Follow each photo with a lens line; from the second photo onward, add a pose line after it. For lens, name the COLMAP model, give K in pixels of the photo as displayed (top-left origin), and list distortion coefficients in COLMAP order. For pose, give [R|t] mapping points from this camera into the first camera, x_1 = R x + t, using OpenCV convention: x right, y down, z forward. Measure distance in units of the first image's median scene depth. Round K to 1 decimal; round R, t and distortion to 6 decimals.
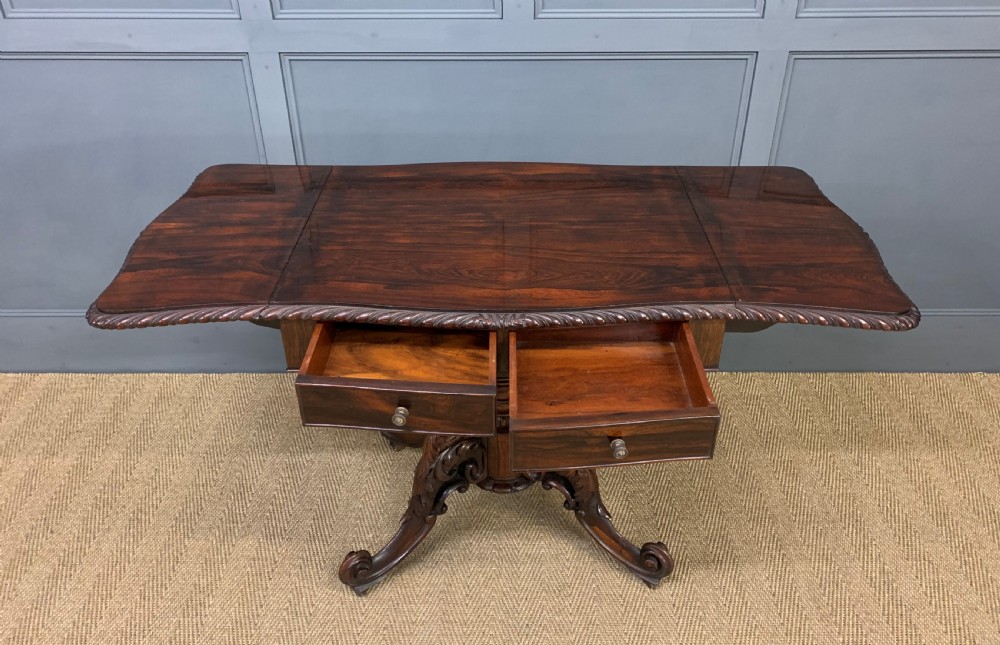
lens RADIAL K [[808.1, 0, 512.6], [0, 808.1, 311.4], [0, 0, 1]] dist [0.013019, 0.013445]
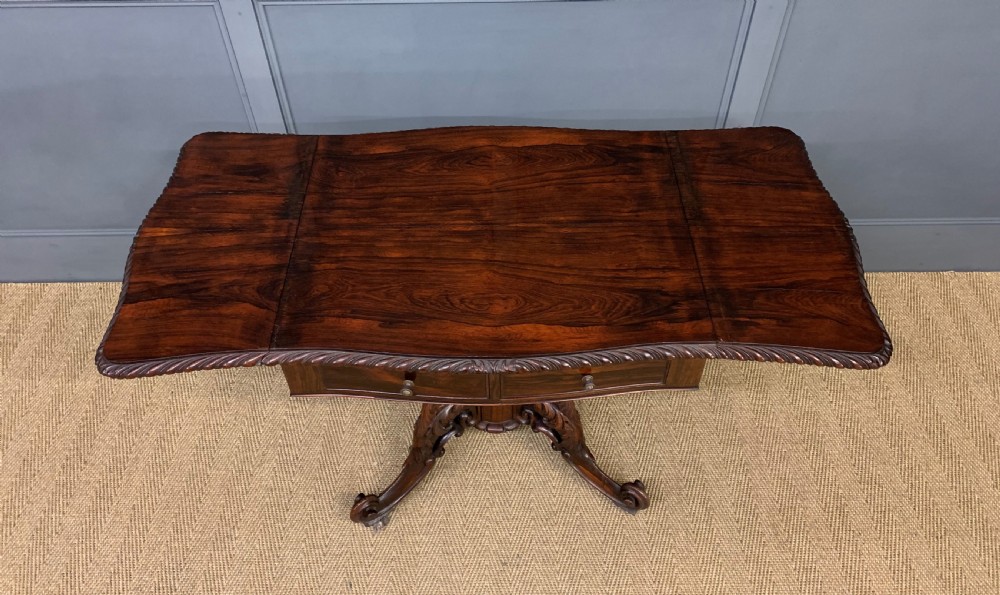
lens RADIAL K [[786.9, 0, 503.5], [0, 786.9, 257.6], [0, 0, 1]] dist [0.017190, 0.004757]
pose [[0.999938, -0.011044, 0.001123, 0.000703], [0.010417, 0.968498, 0.248803, -0.287412], [-0.003835, -0.248776, 0.968554, 0.034300]]
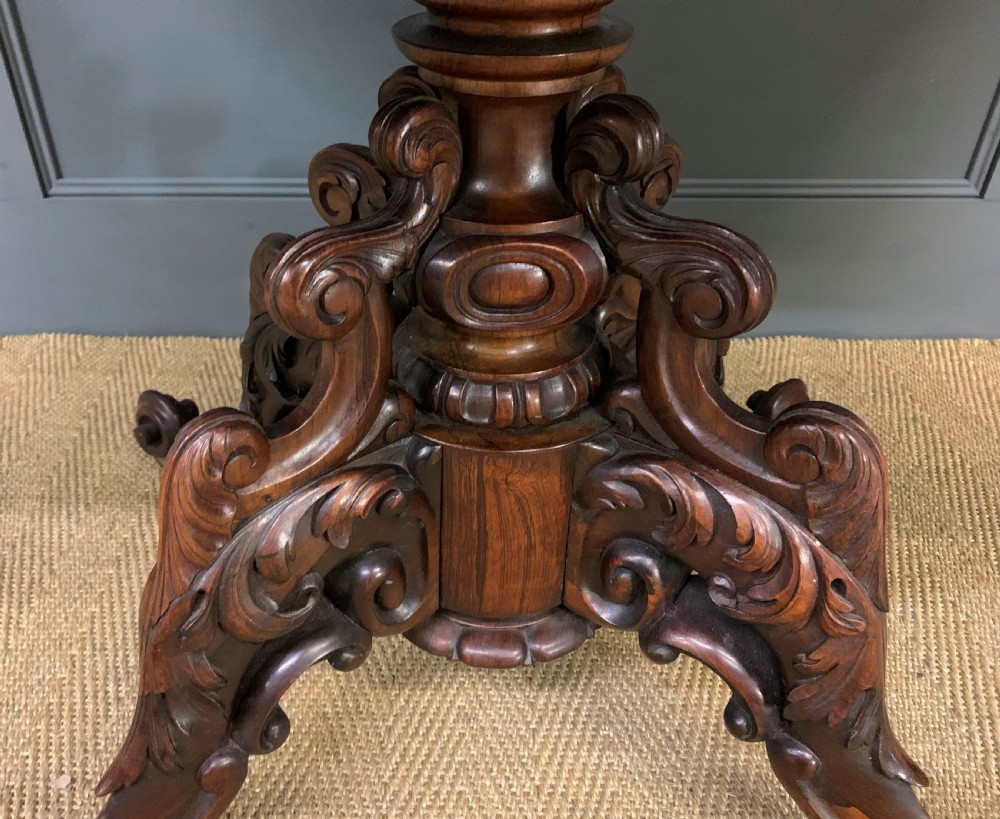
lens RADIAL K [[852.6, 0, 436.8], [0, 852.6, 404.1], [0, 0, 1]] dist [-0.025264, 0.037198]
pose [[0.999669, 0.007300, -0.024650, -0.026872], [-0.006103, 0.998816, 0.048266, 0.127430], [0.024973, -0.048099, 0.998530, 0.758542]]
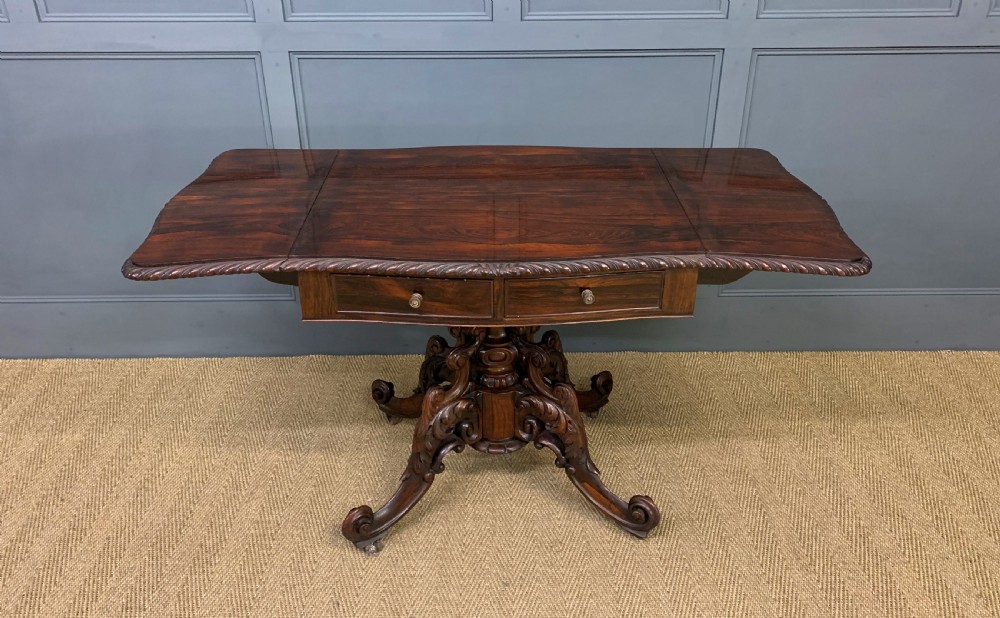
lens RADIAL K [[818.5, 0, 506.1], [0, 818.5, 259.9], [0, 0, 1]] dist [0.036368, -0.024045]
pose [[0.999903, -0.007304, 0.011833, -0.011259], [0.008419, 0.995245, -0.097037, 0.081945], [-0.011068, 0.097127, 0.995210, -0.095744]]
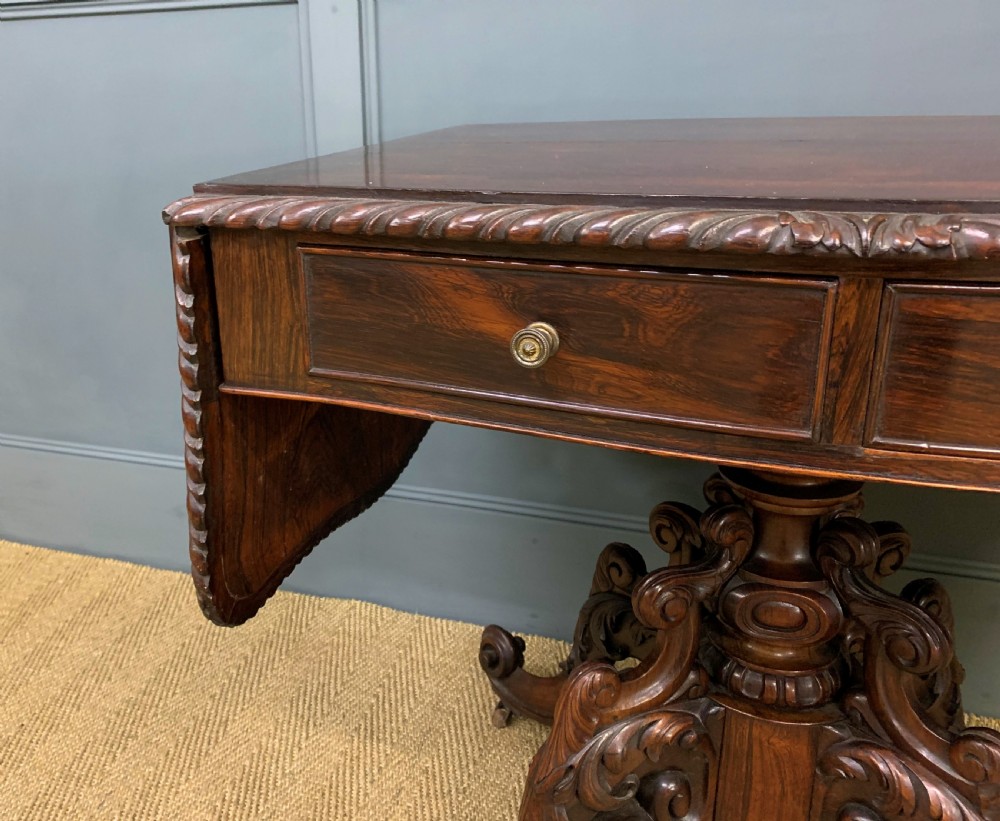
lens RADIAL K [[944.6, 0, 393.3], [0, 944.6, 360.0], [0, 0, 1]] dist [0.012326, 0.000000]
pose [[0.931383, 0.085882, -0.353766, -0.033942], [-0.168803, 0.962874, -0.210664, 0.113941], [0.322540, 0.255926, 0.911301, 0.496269]]
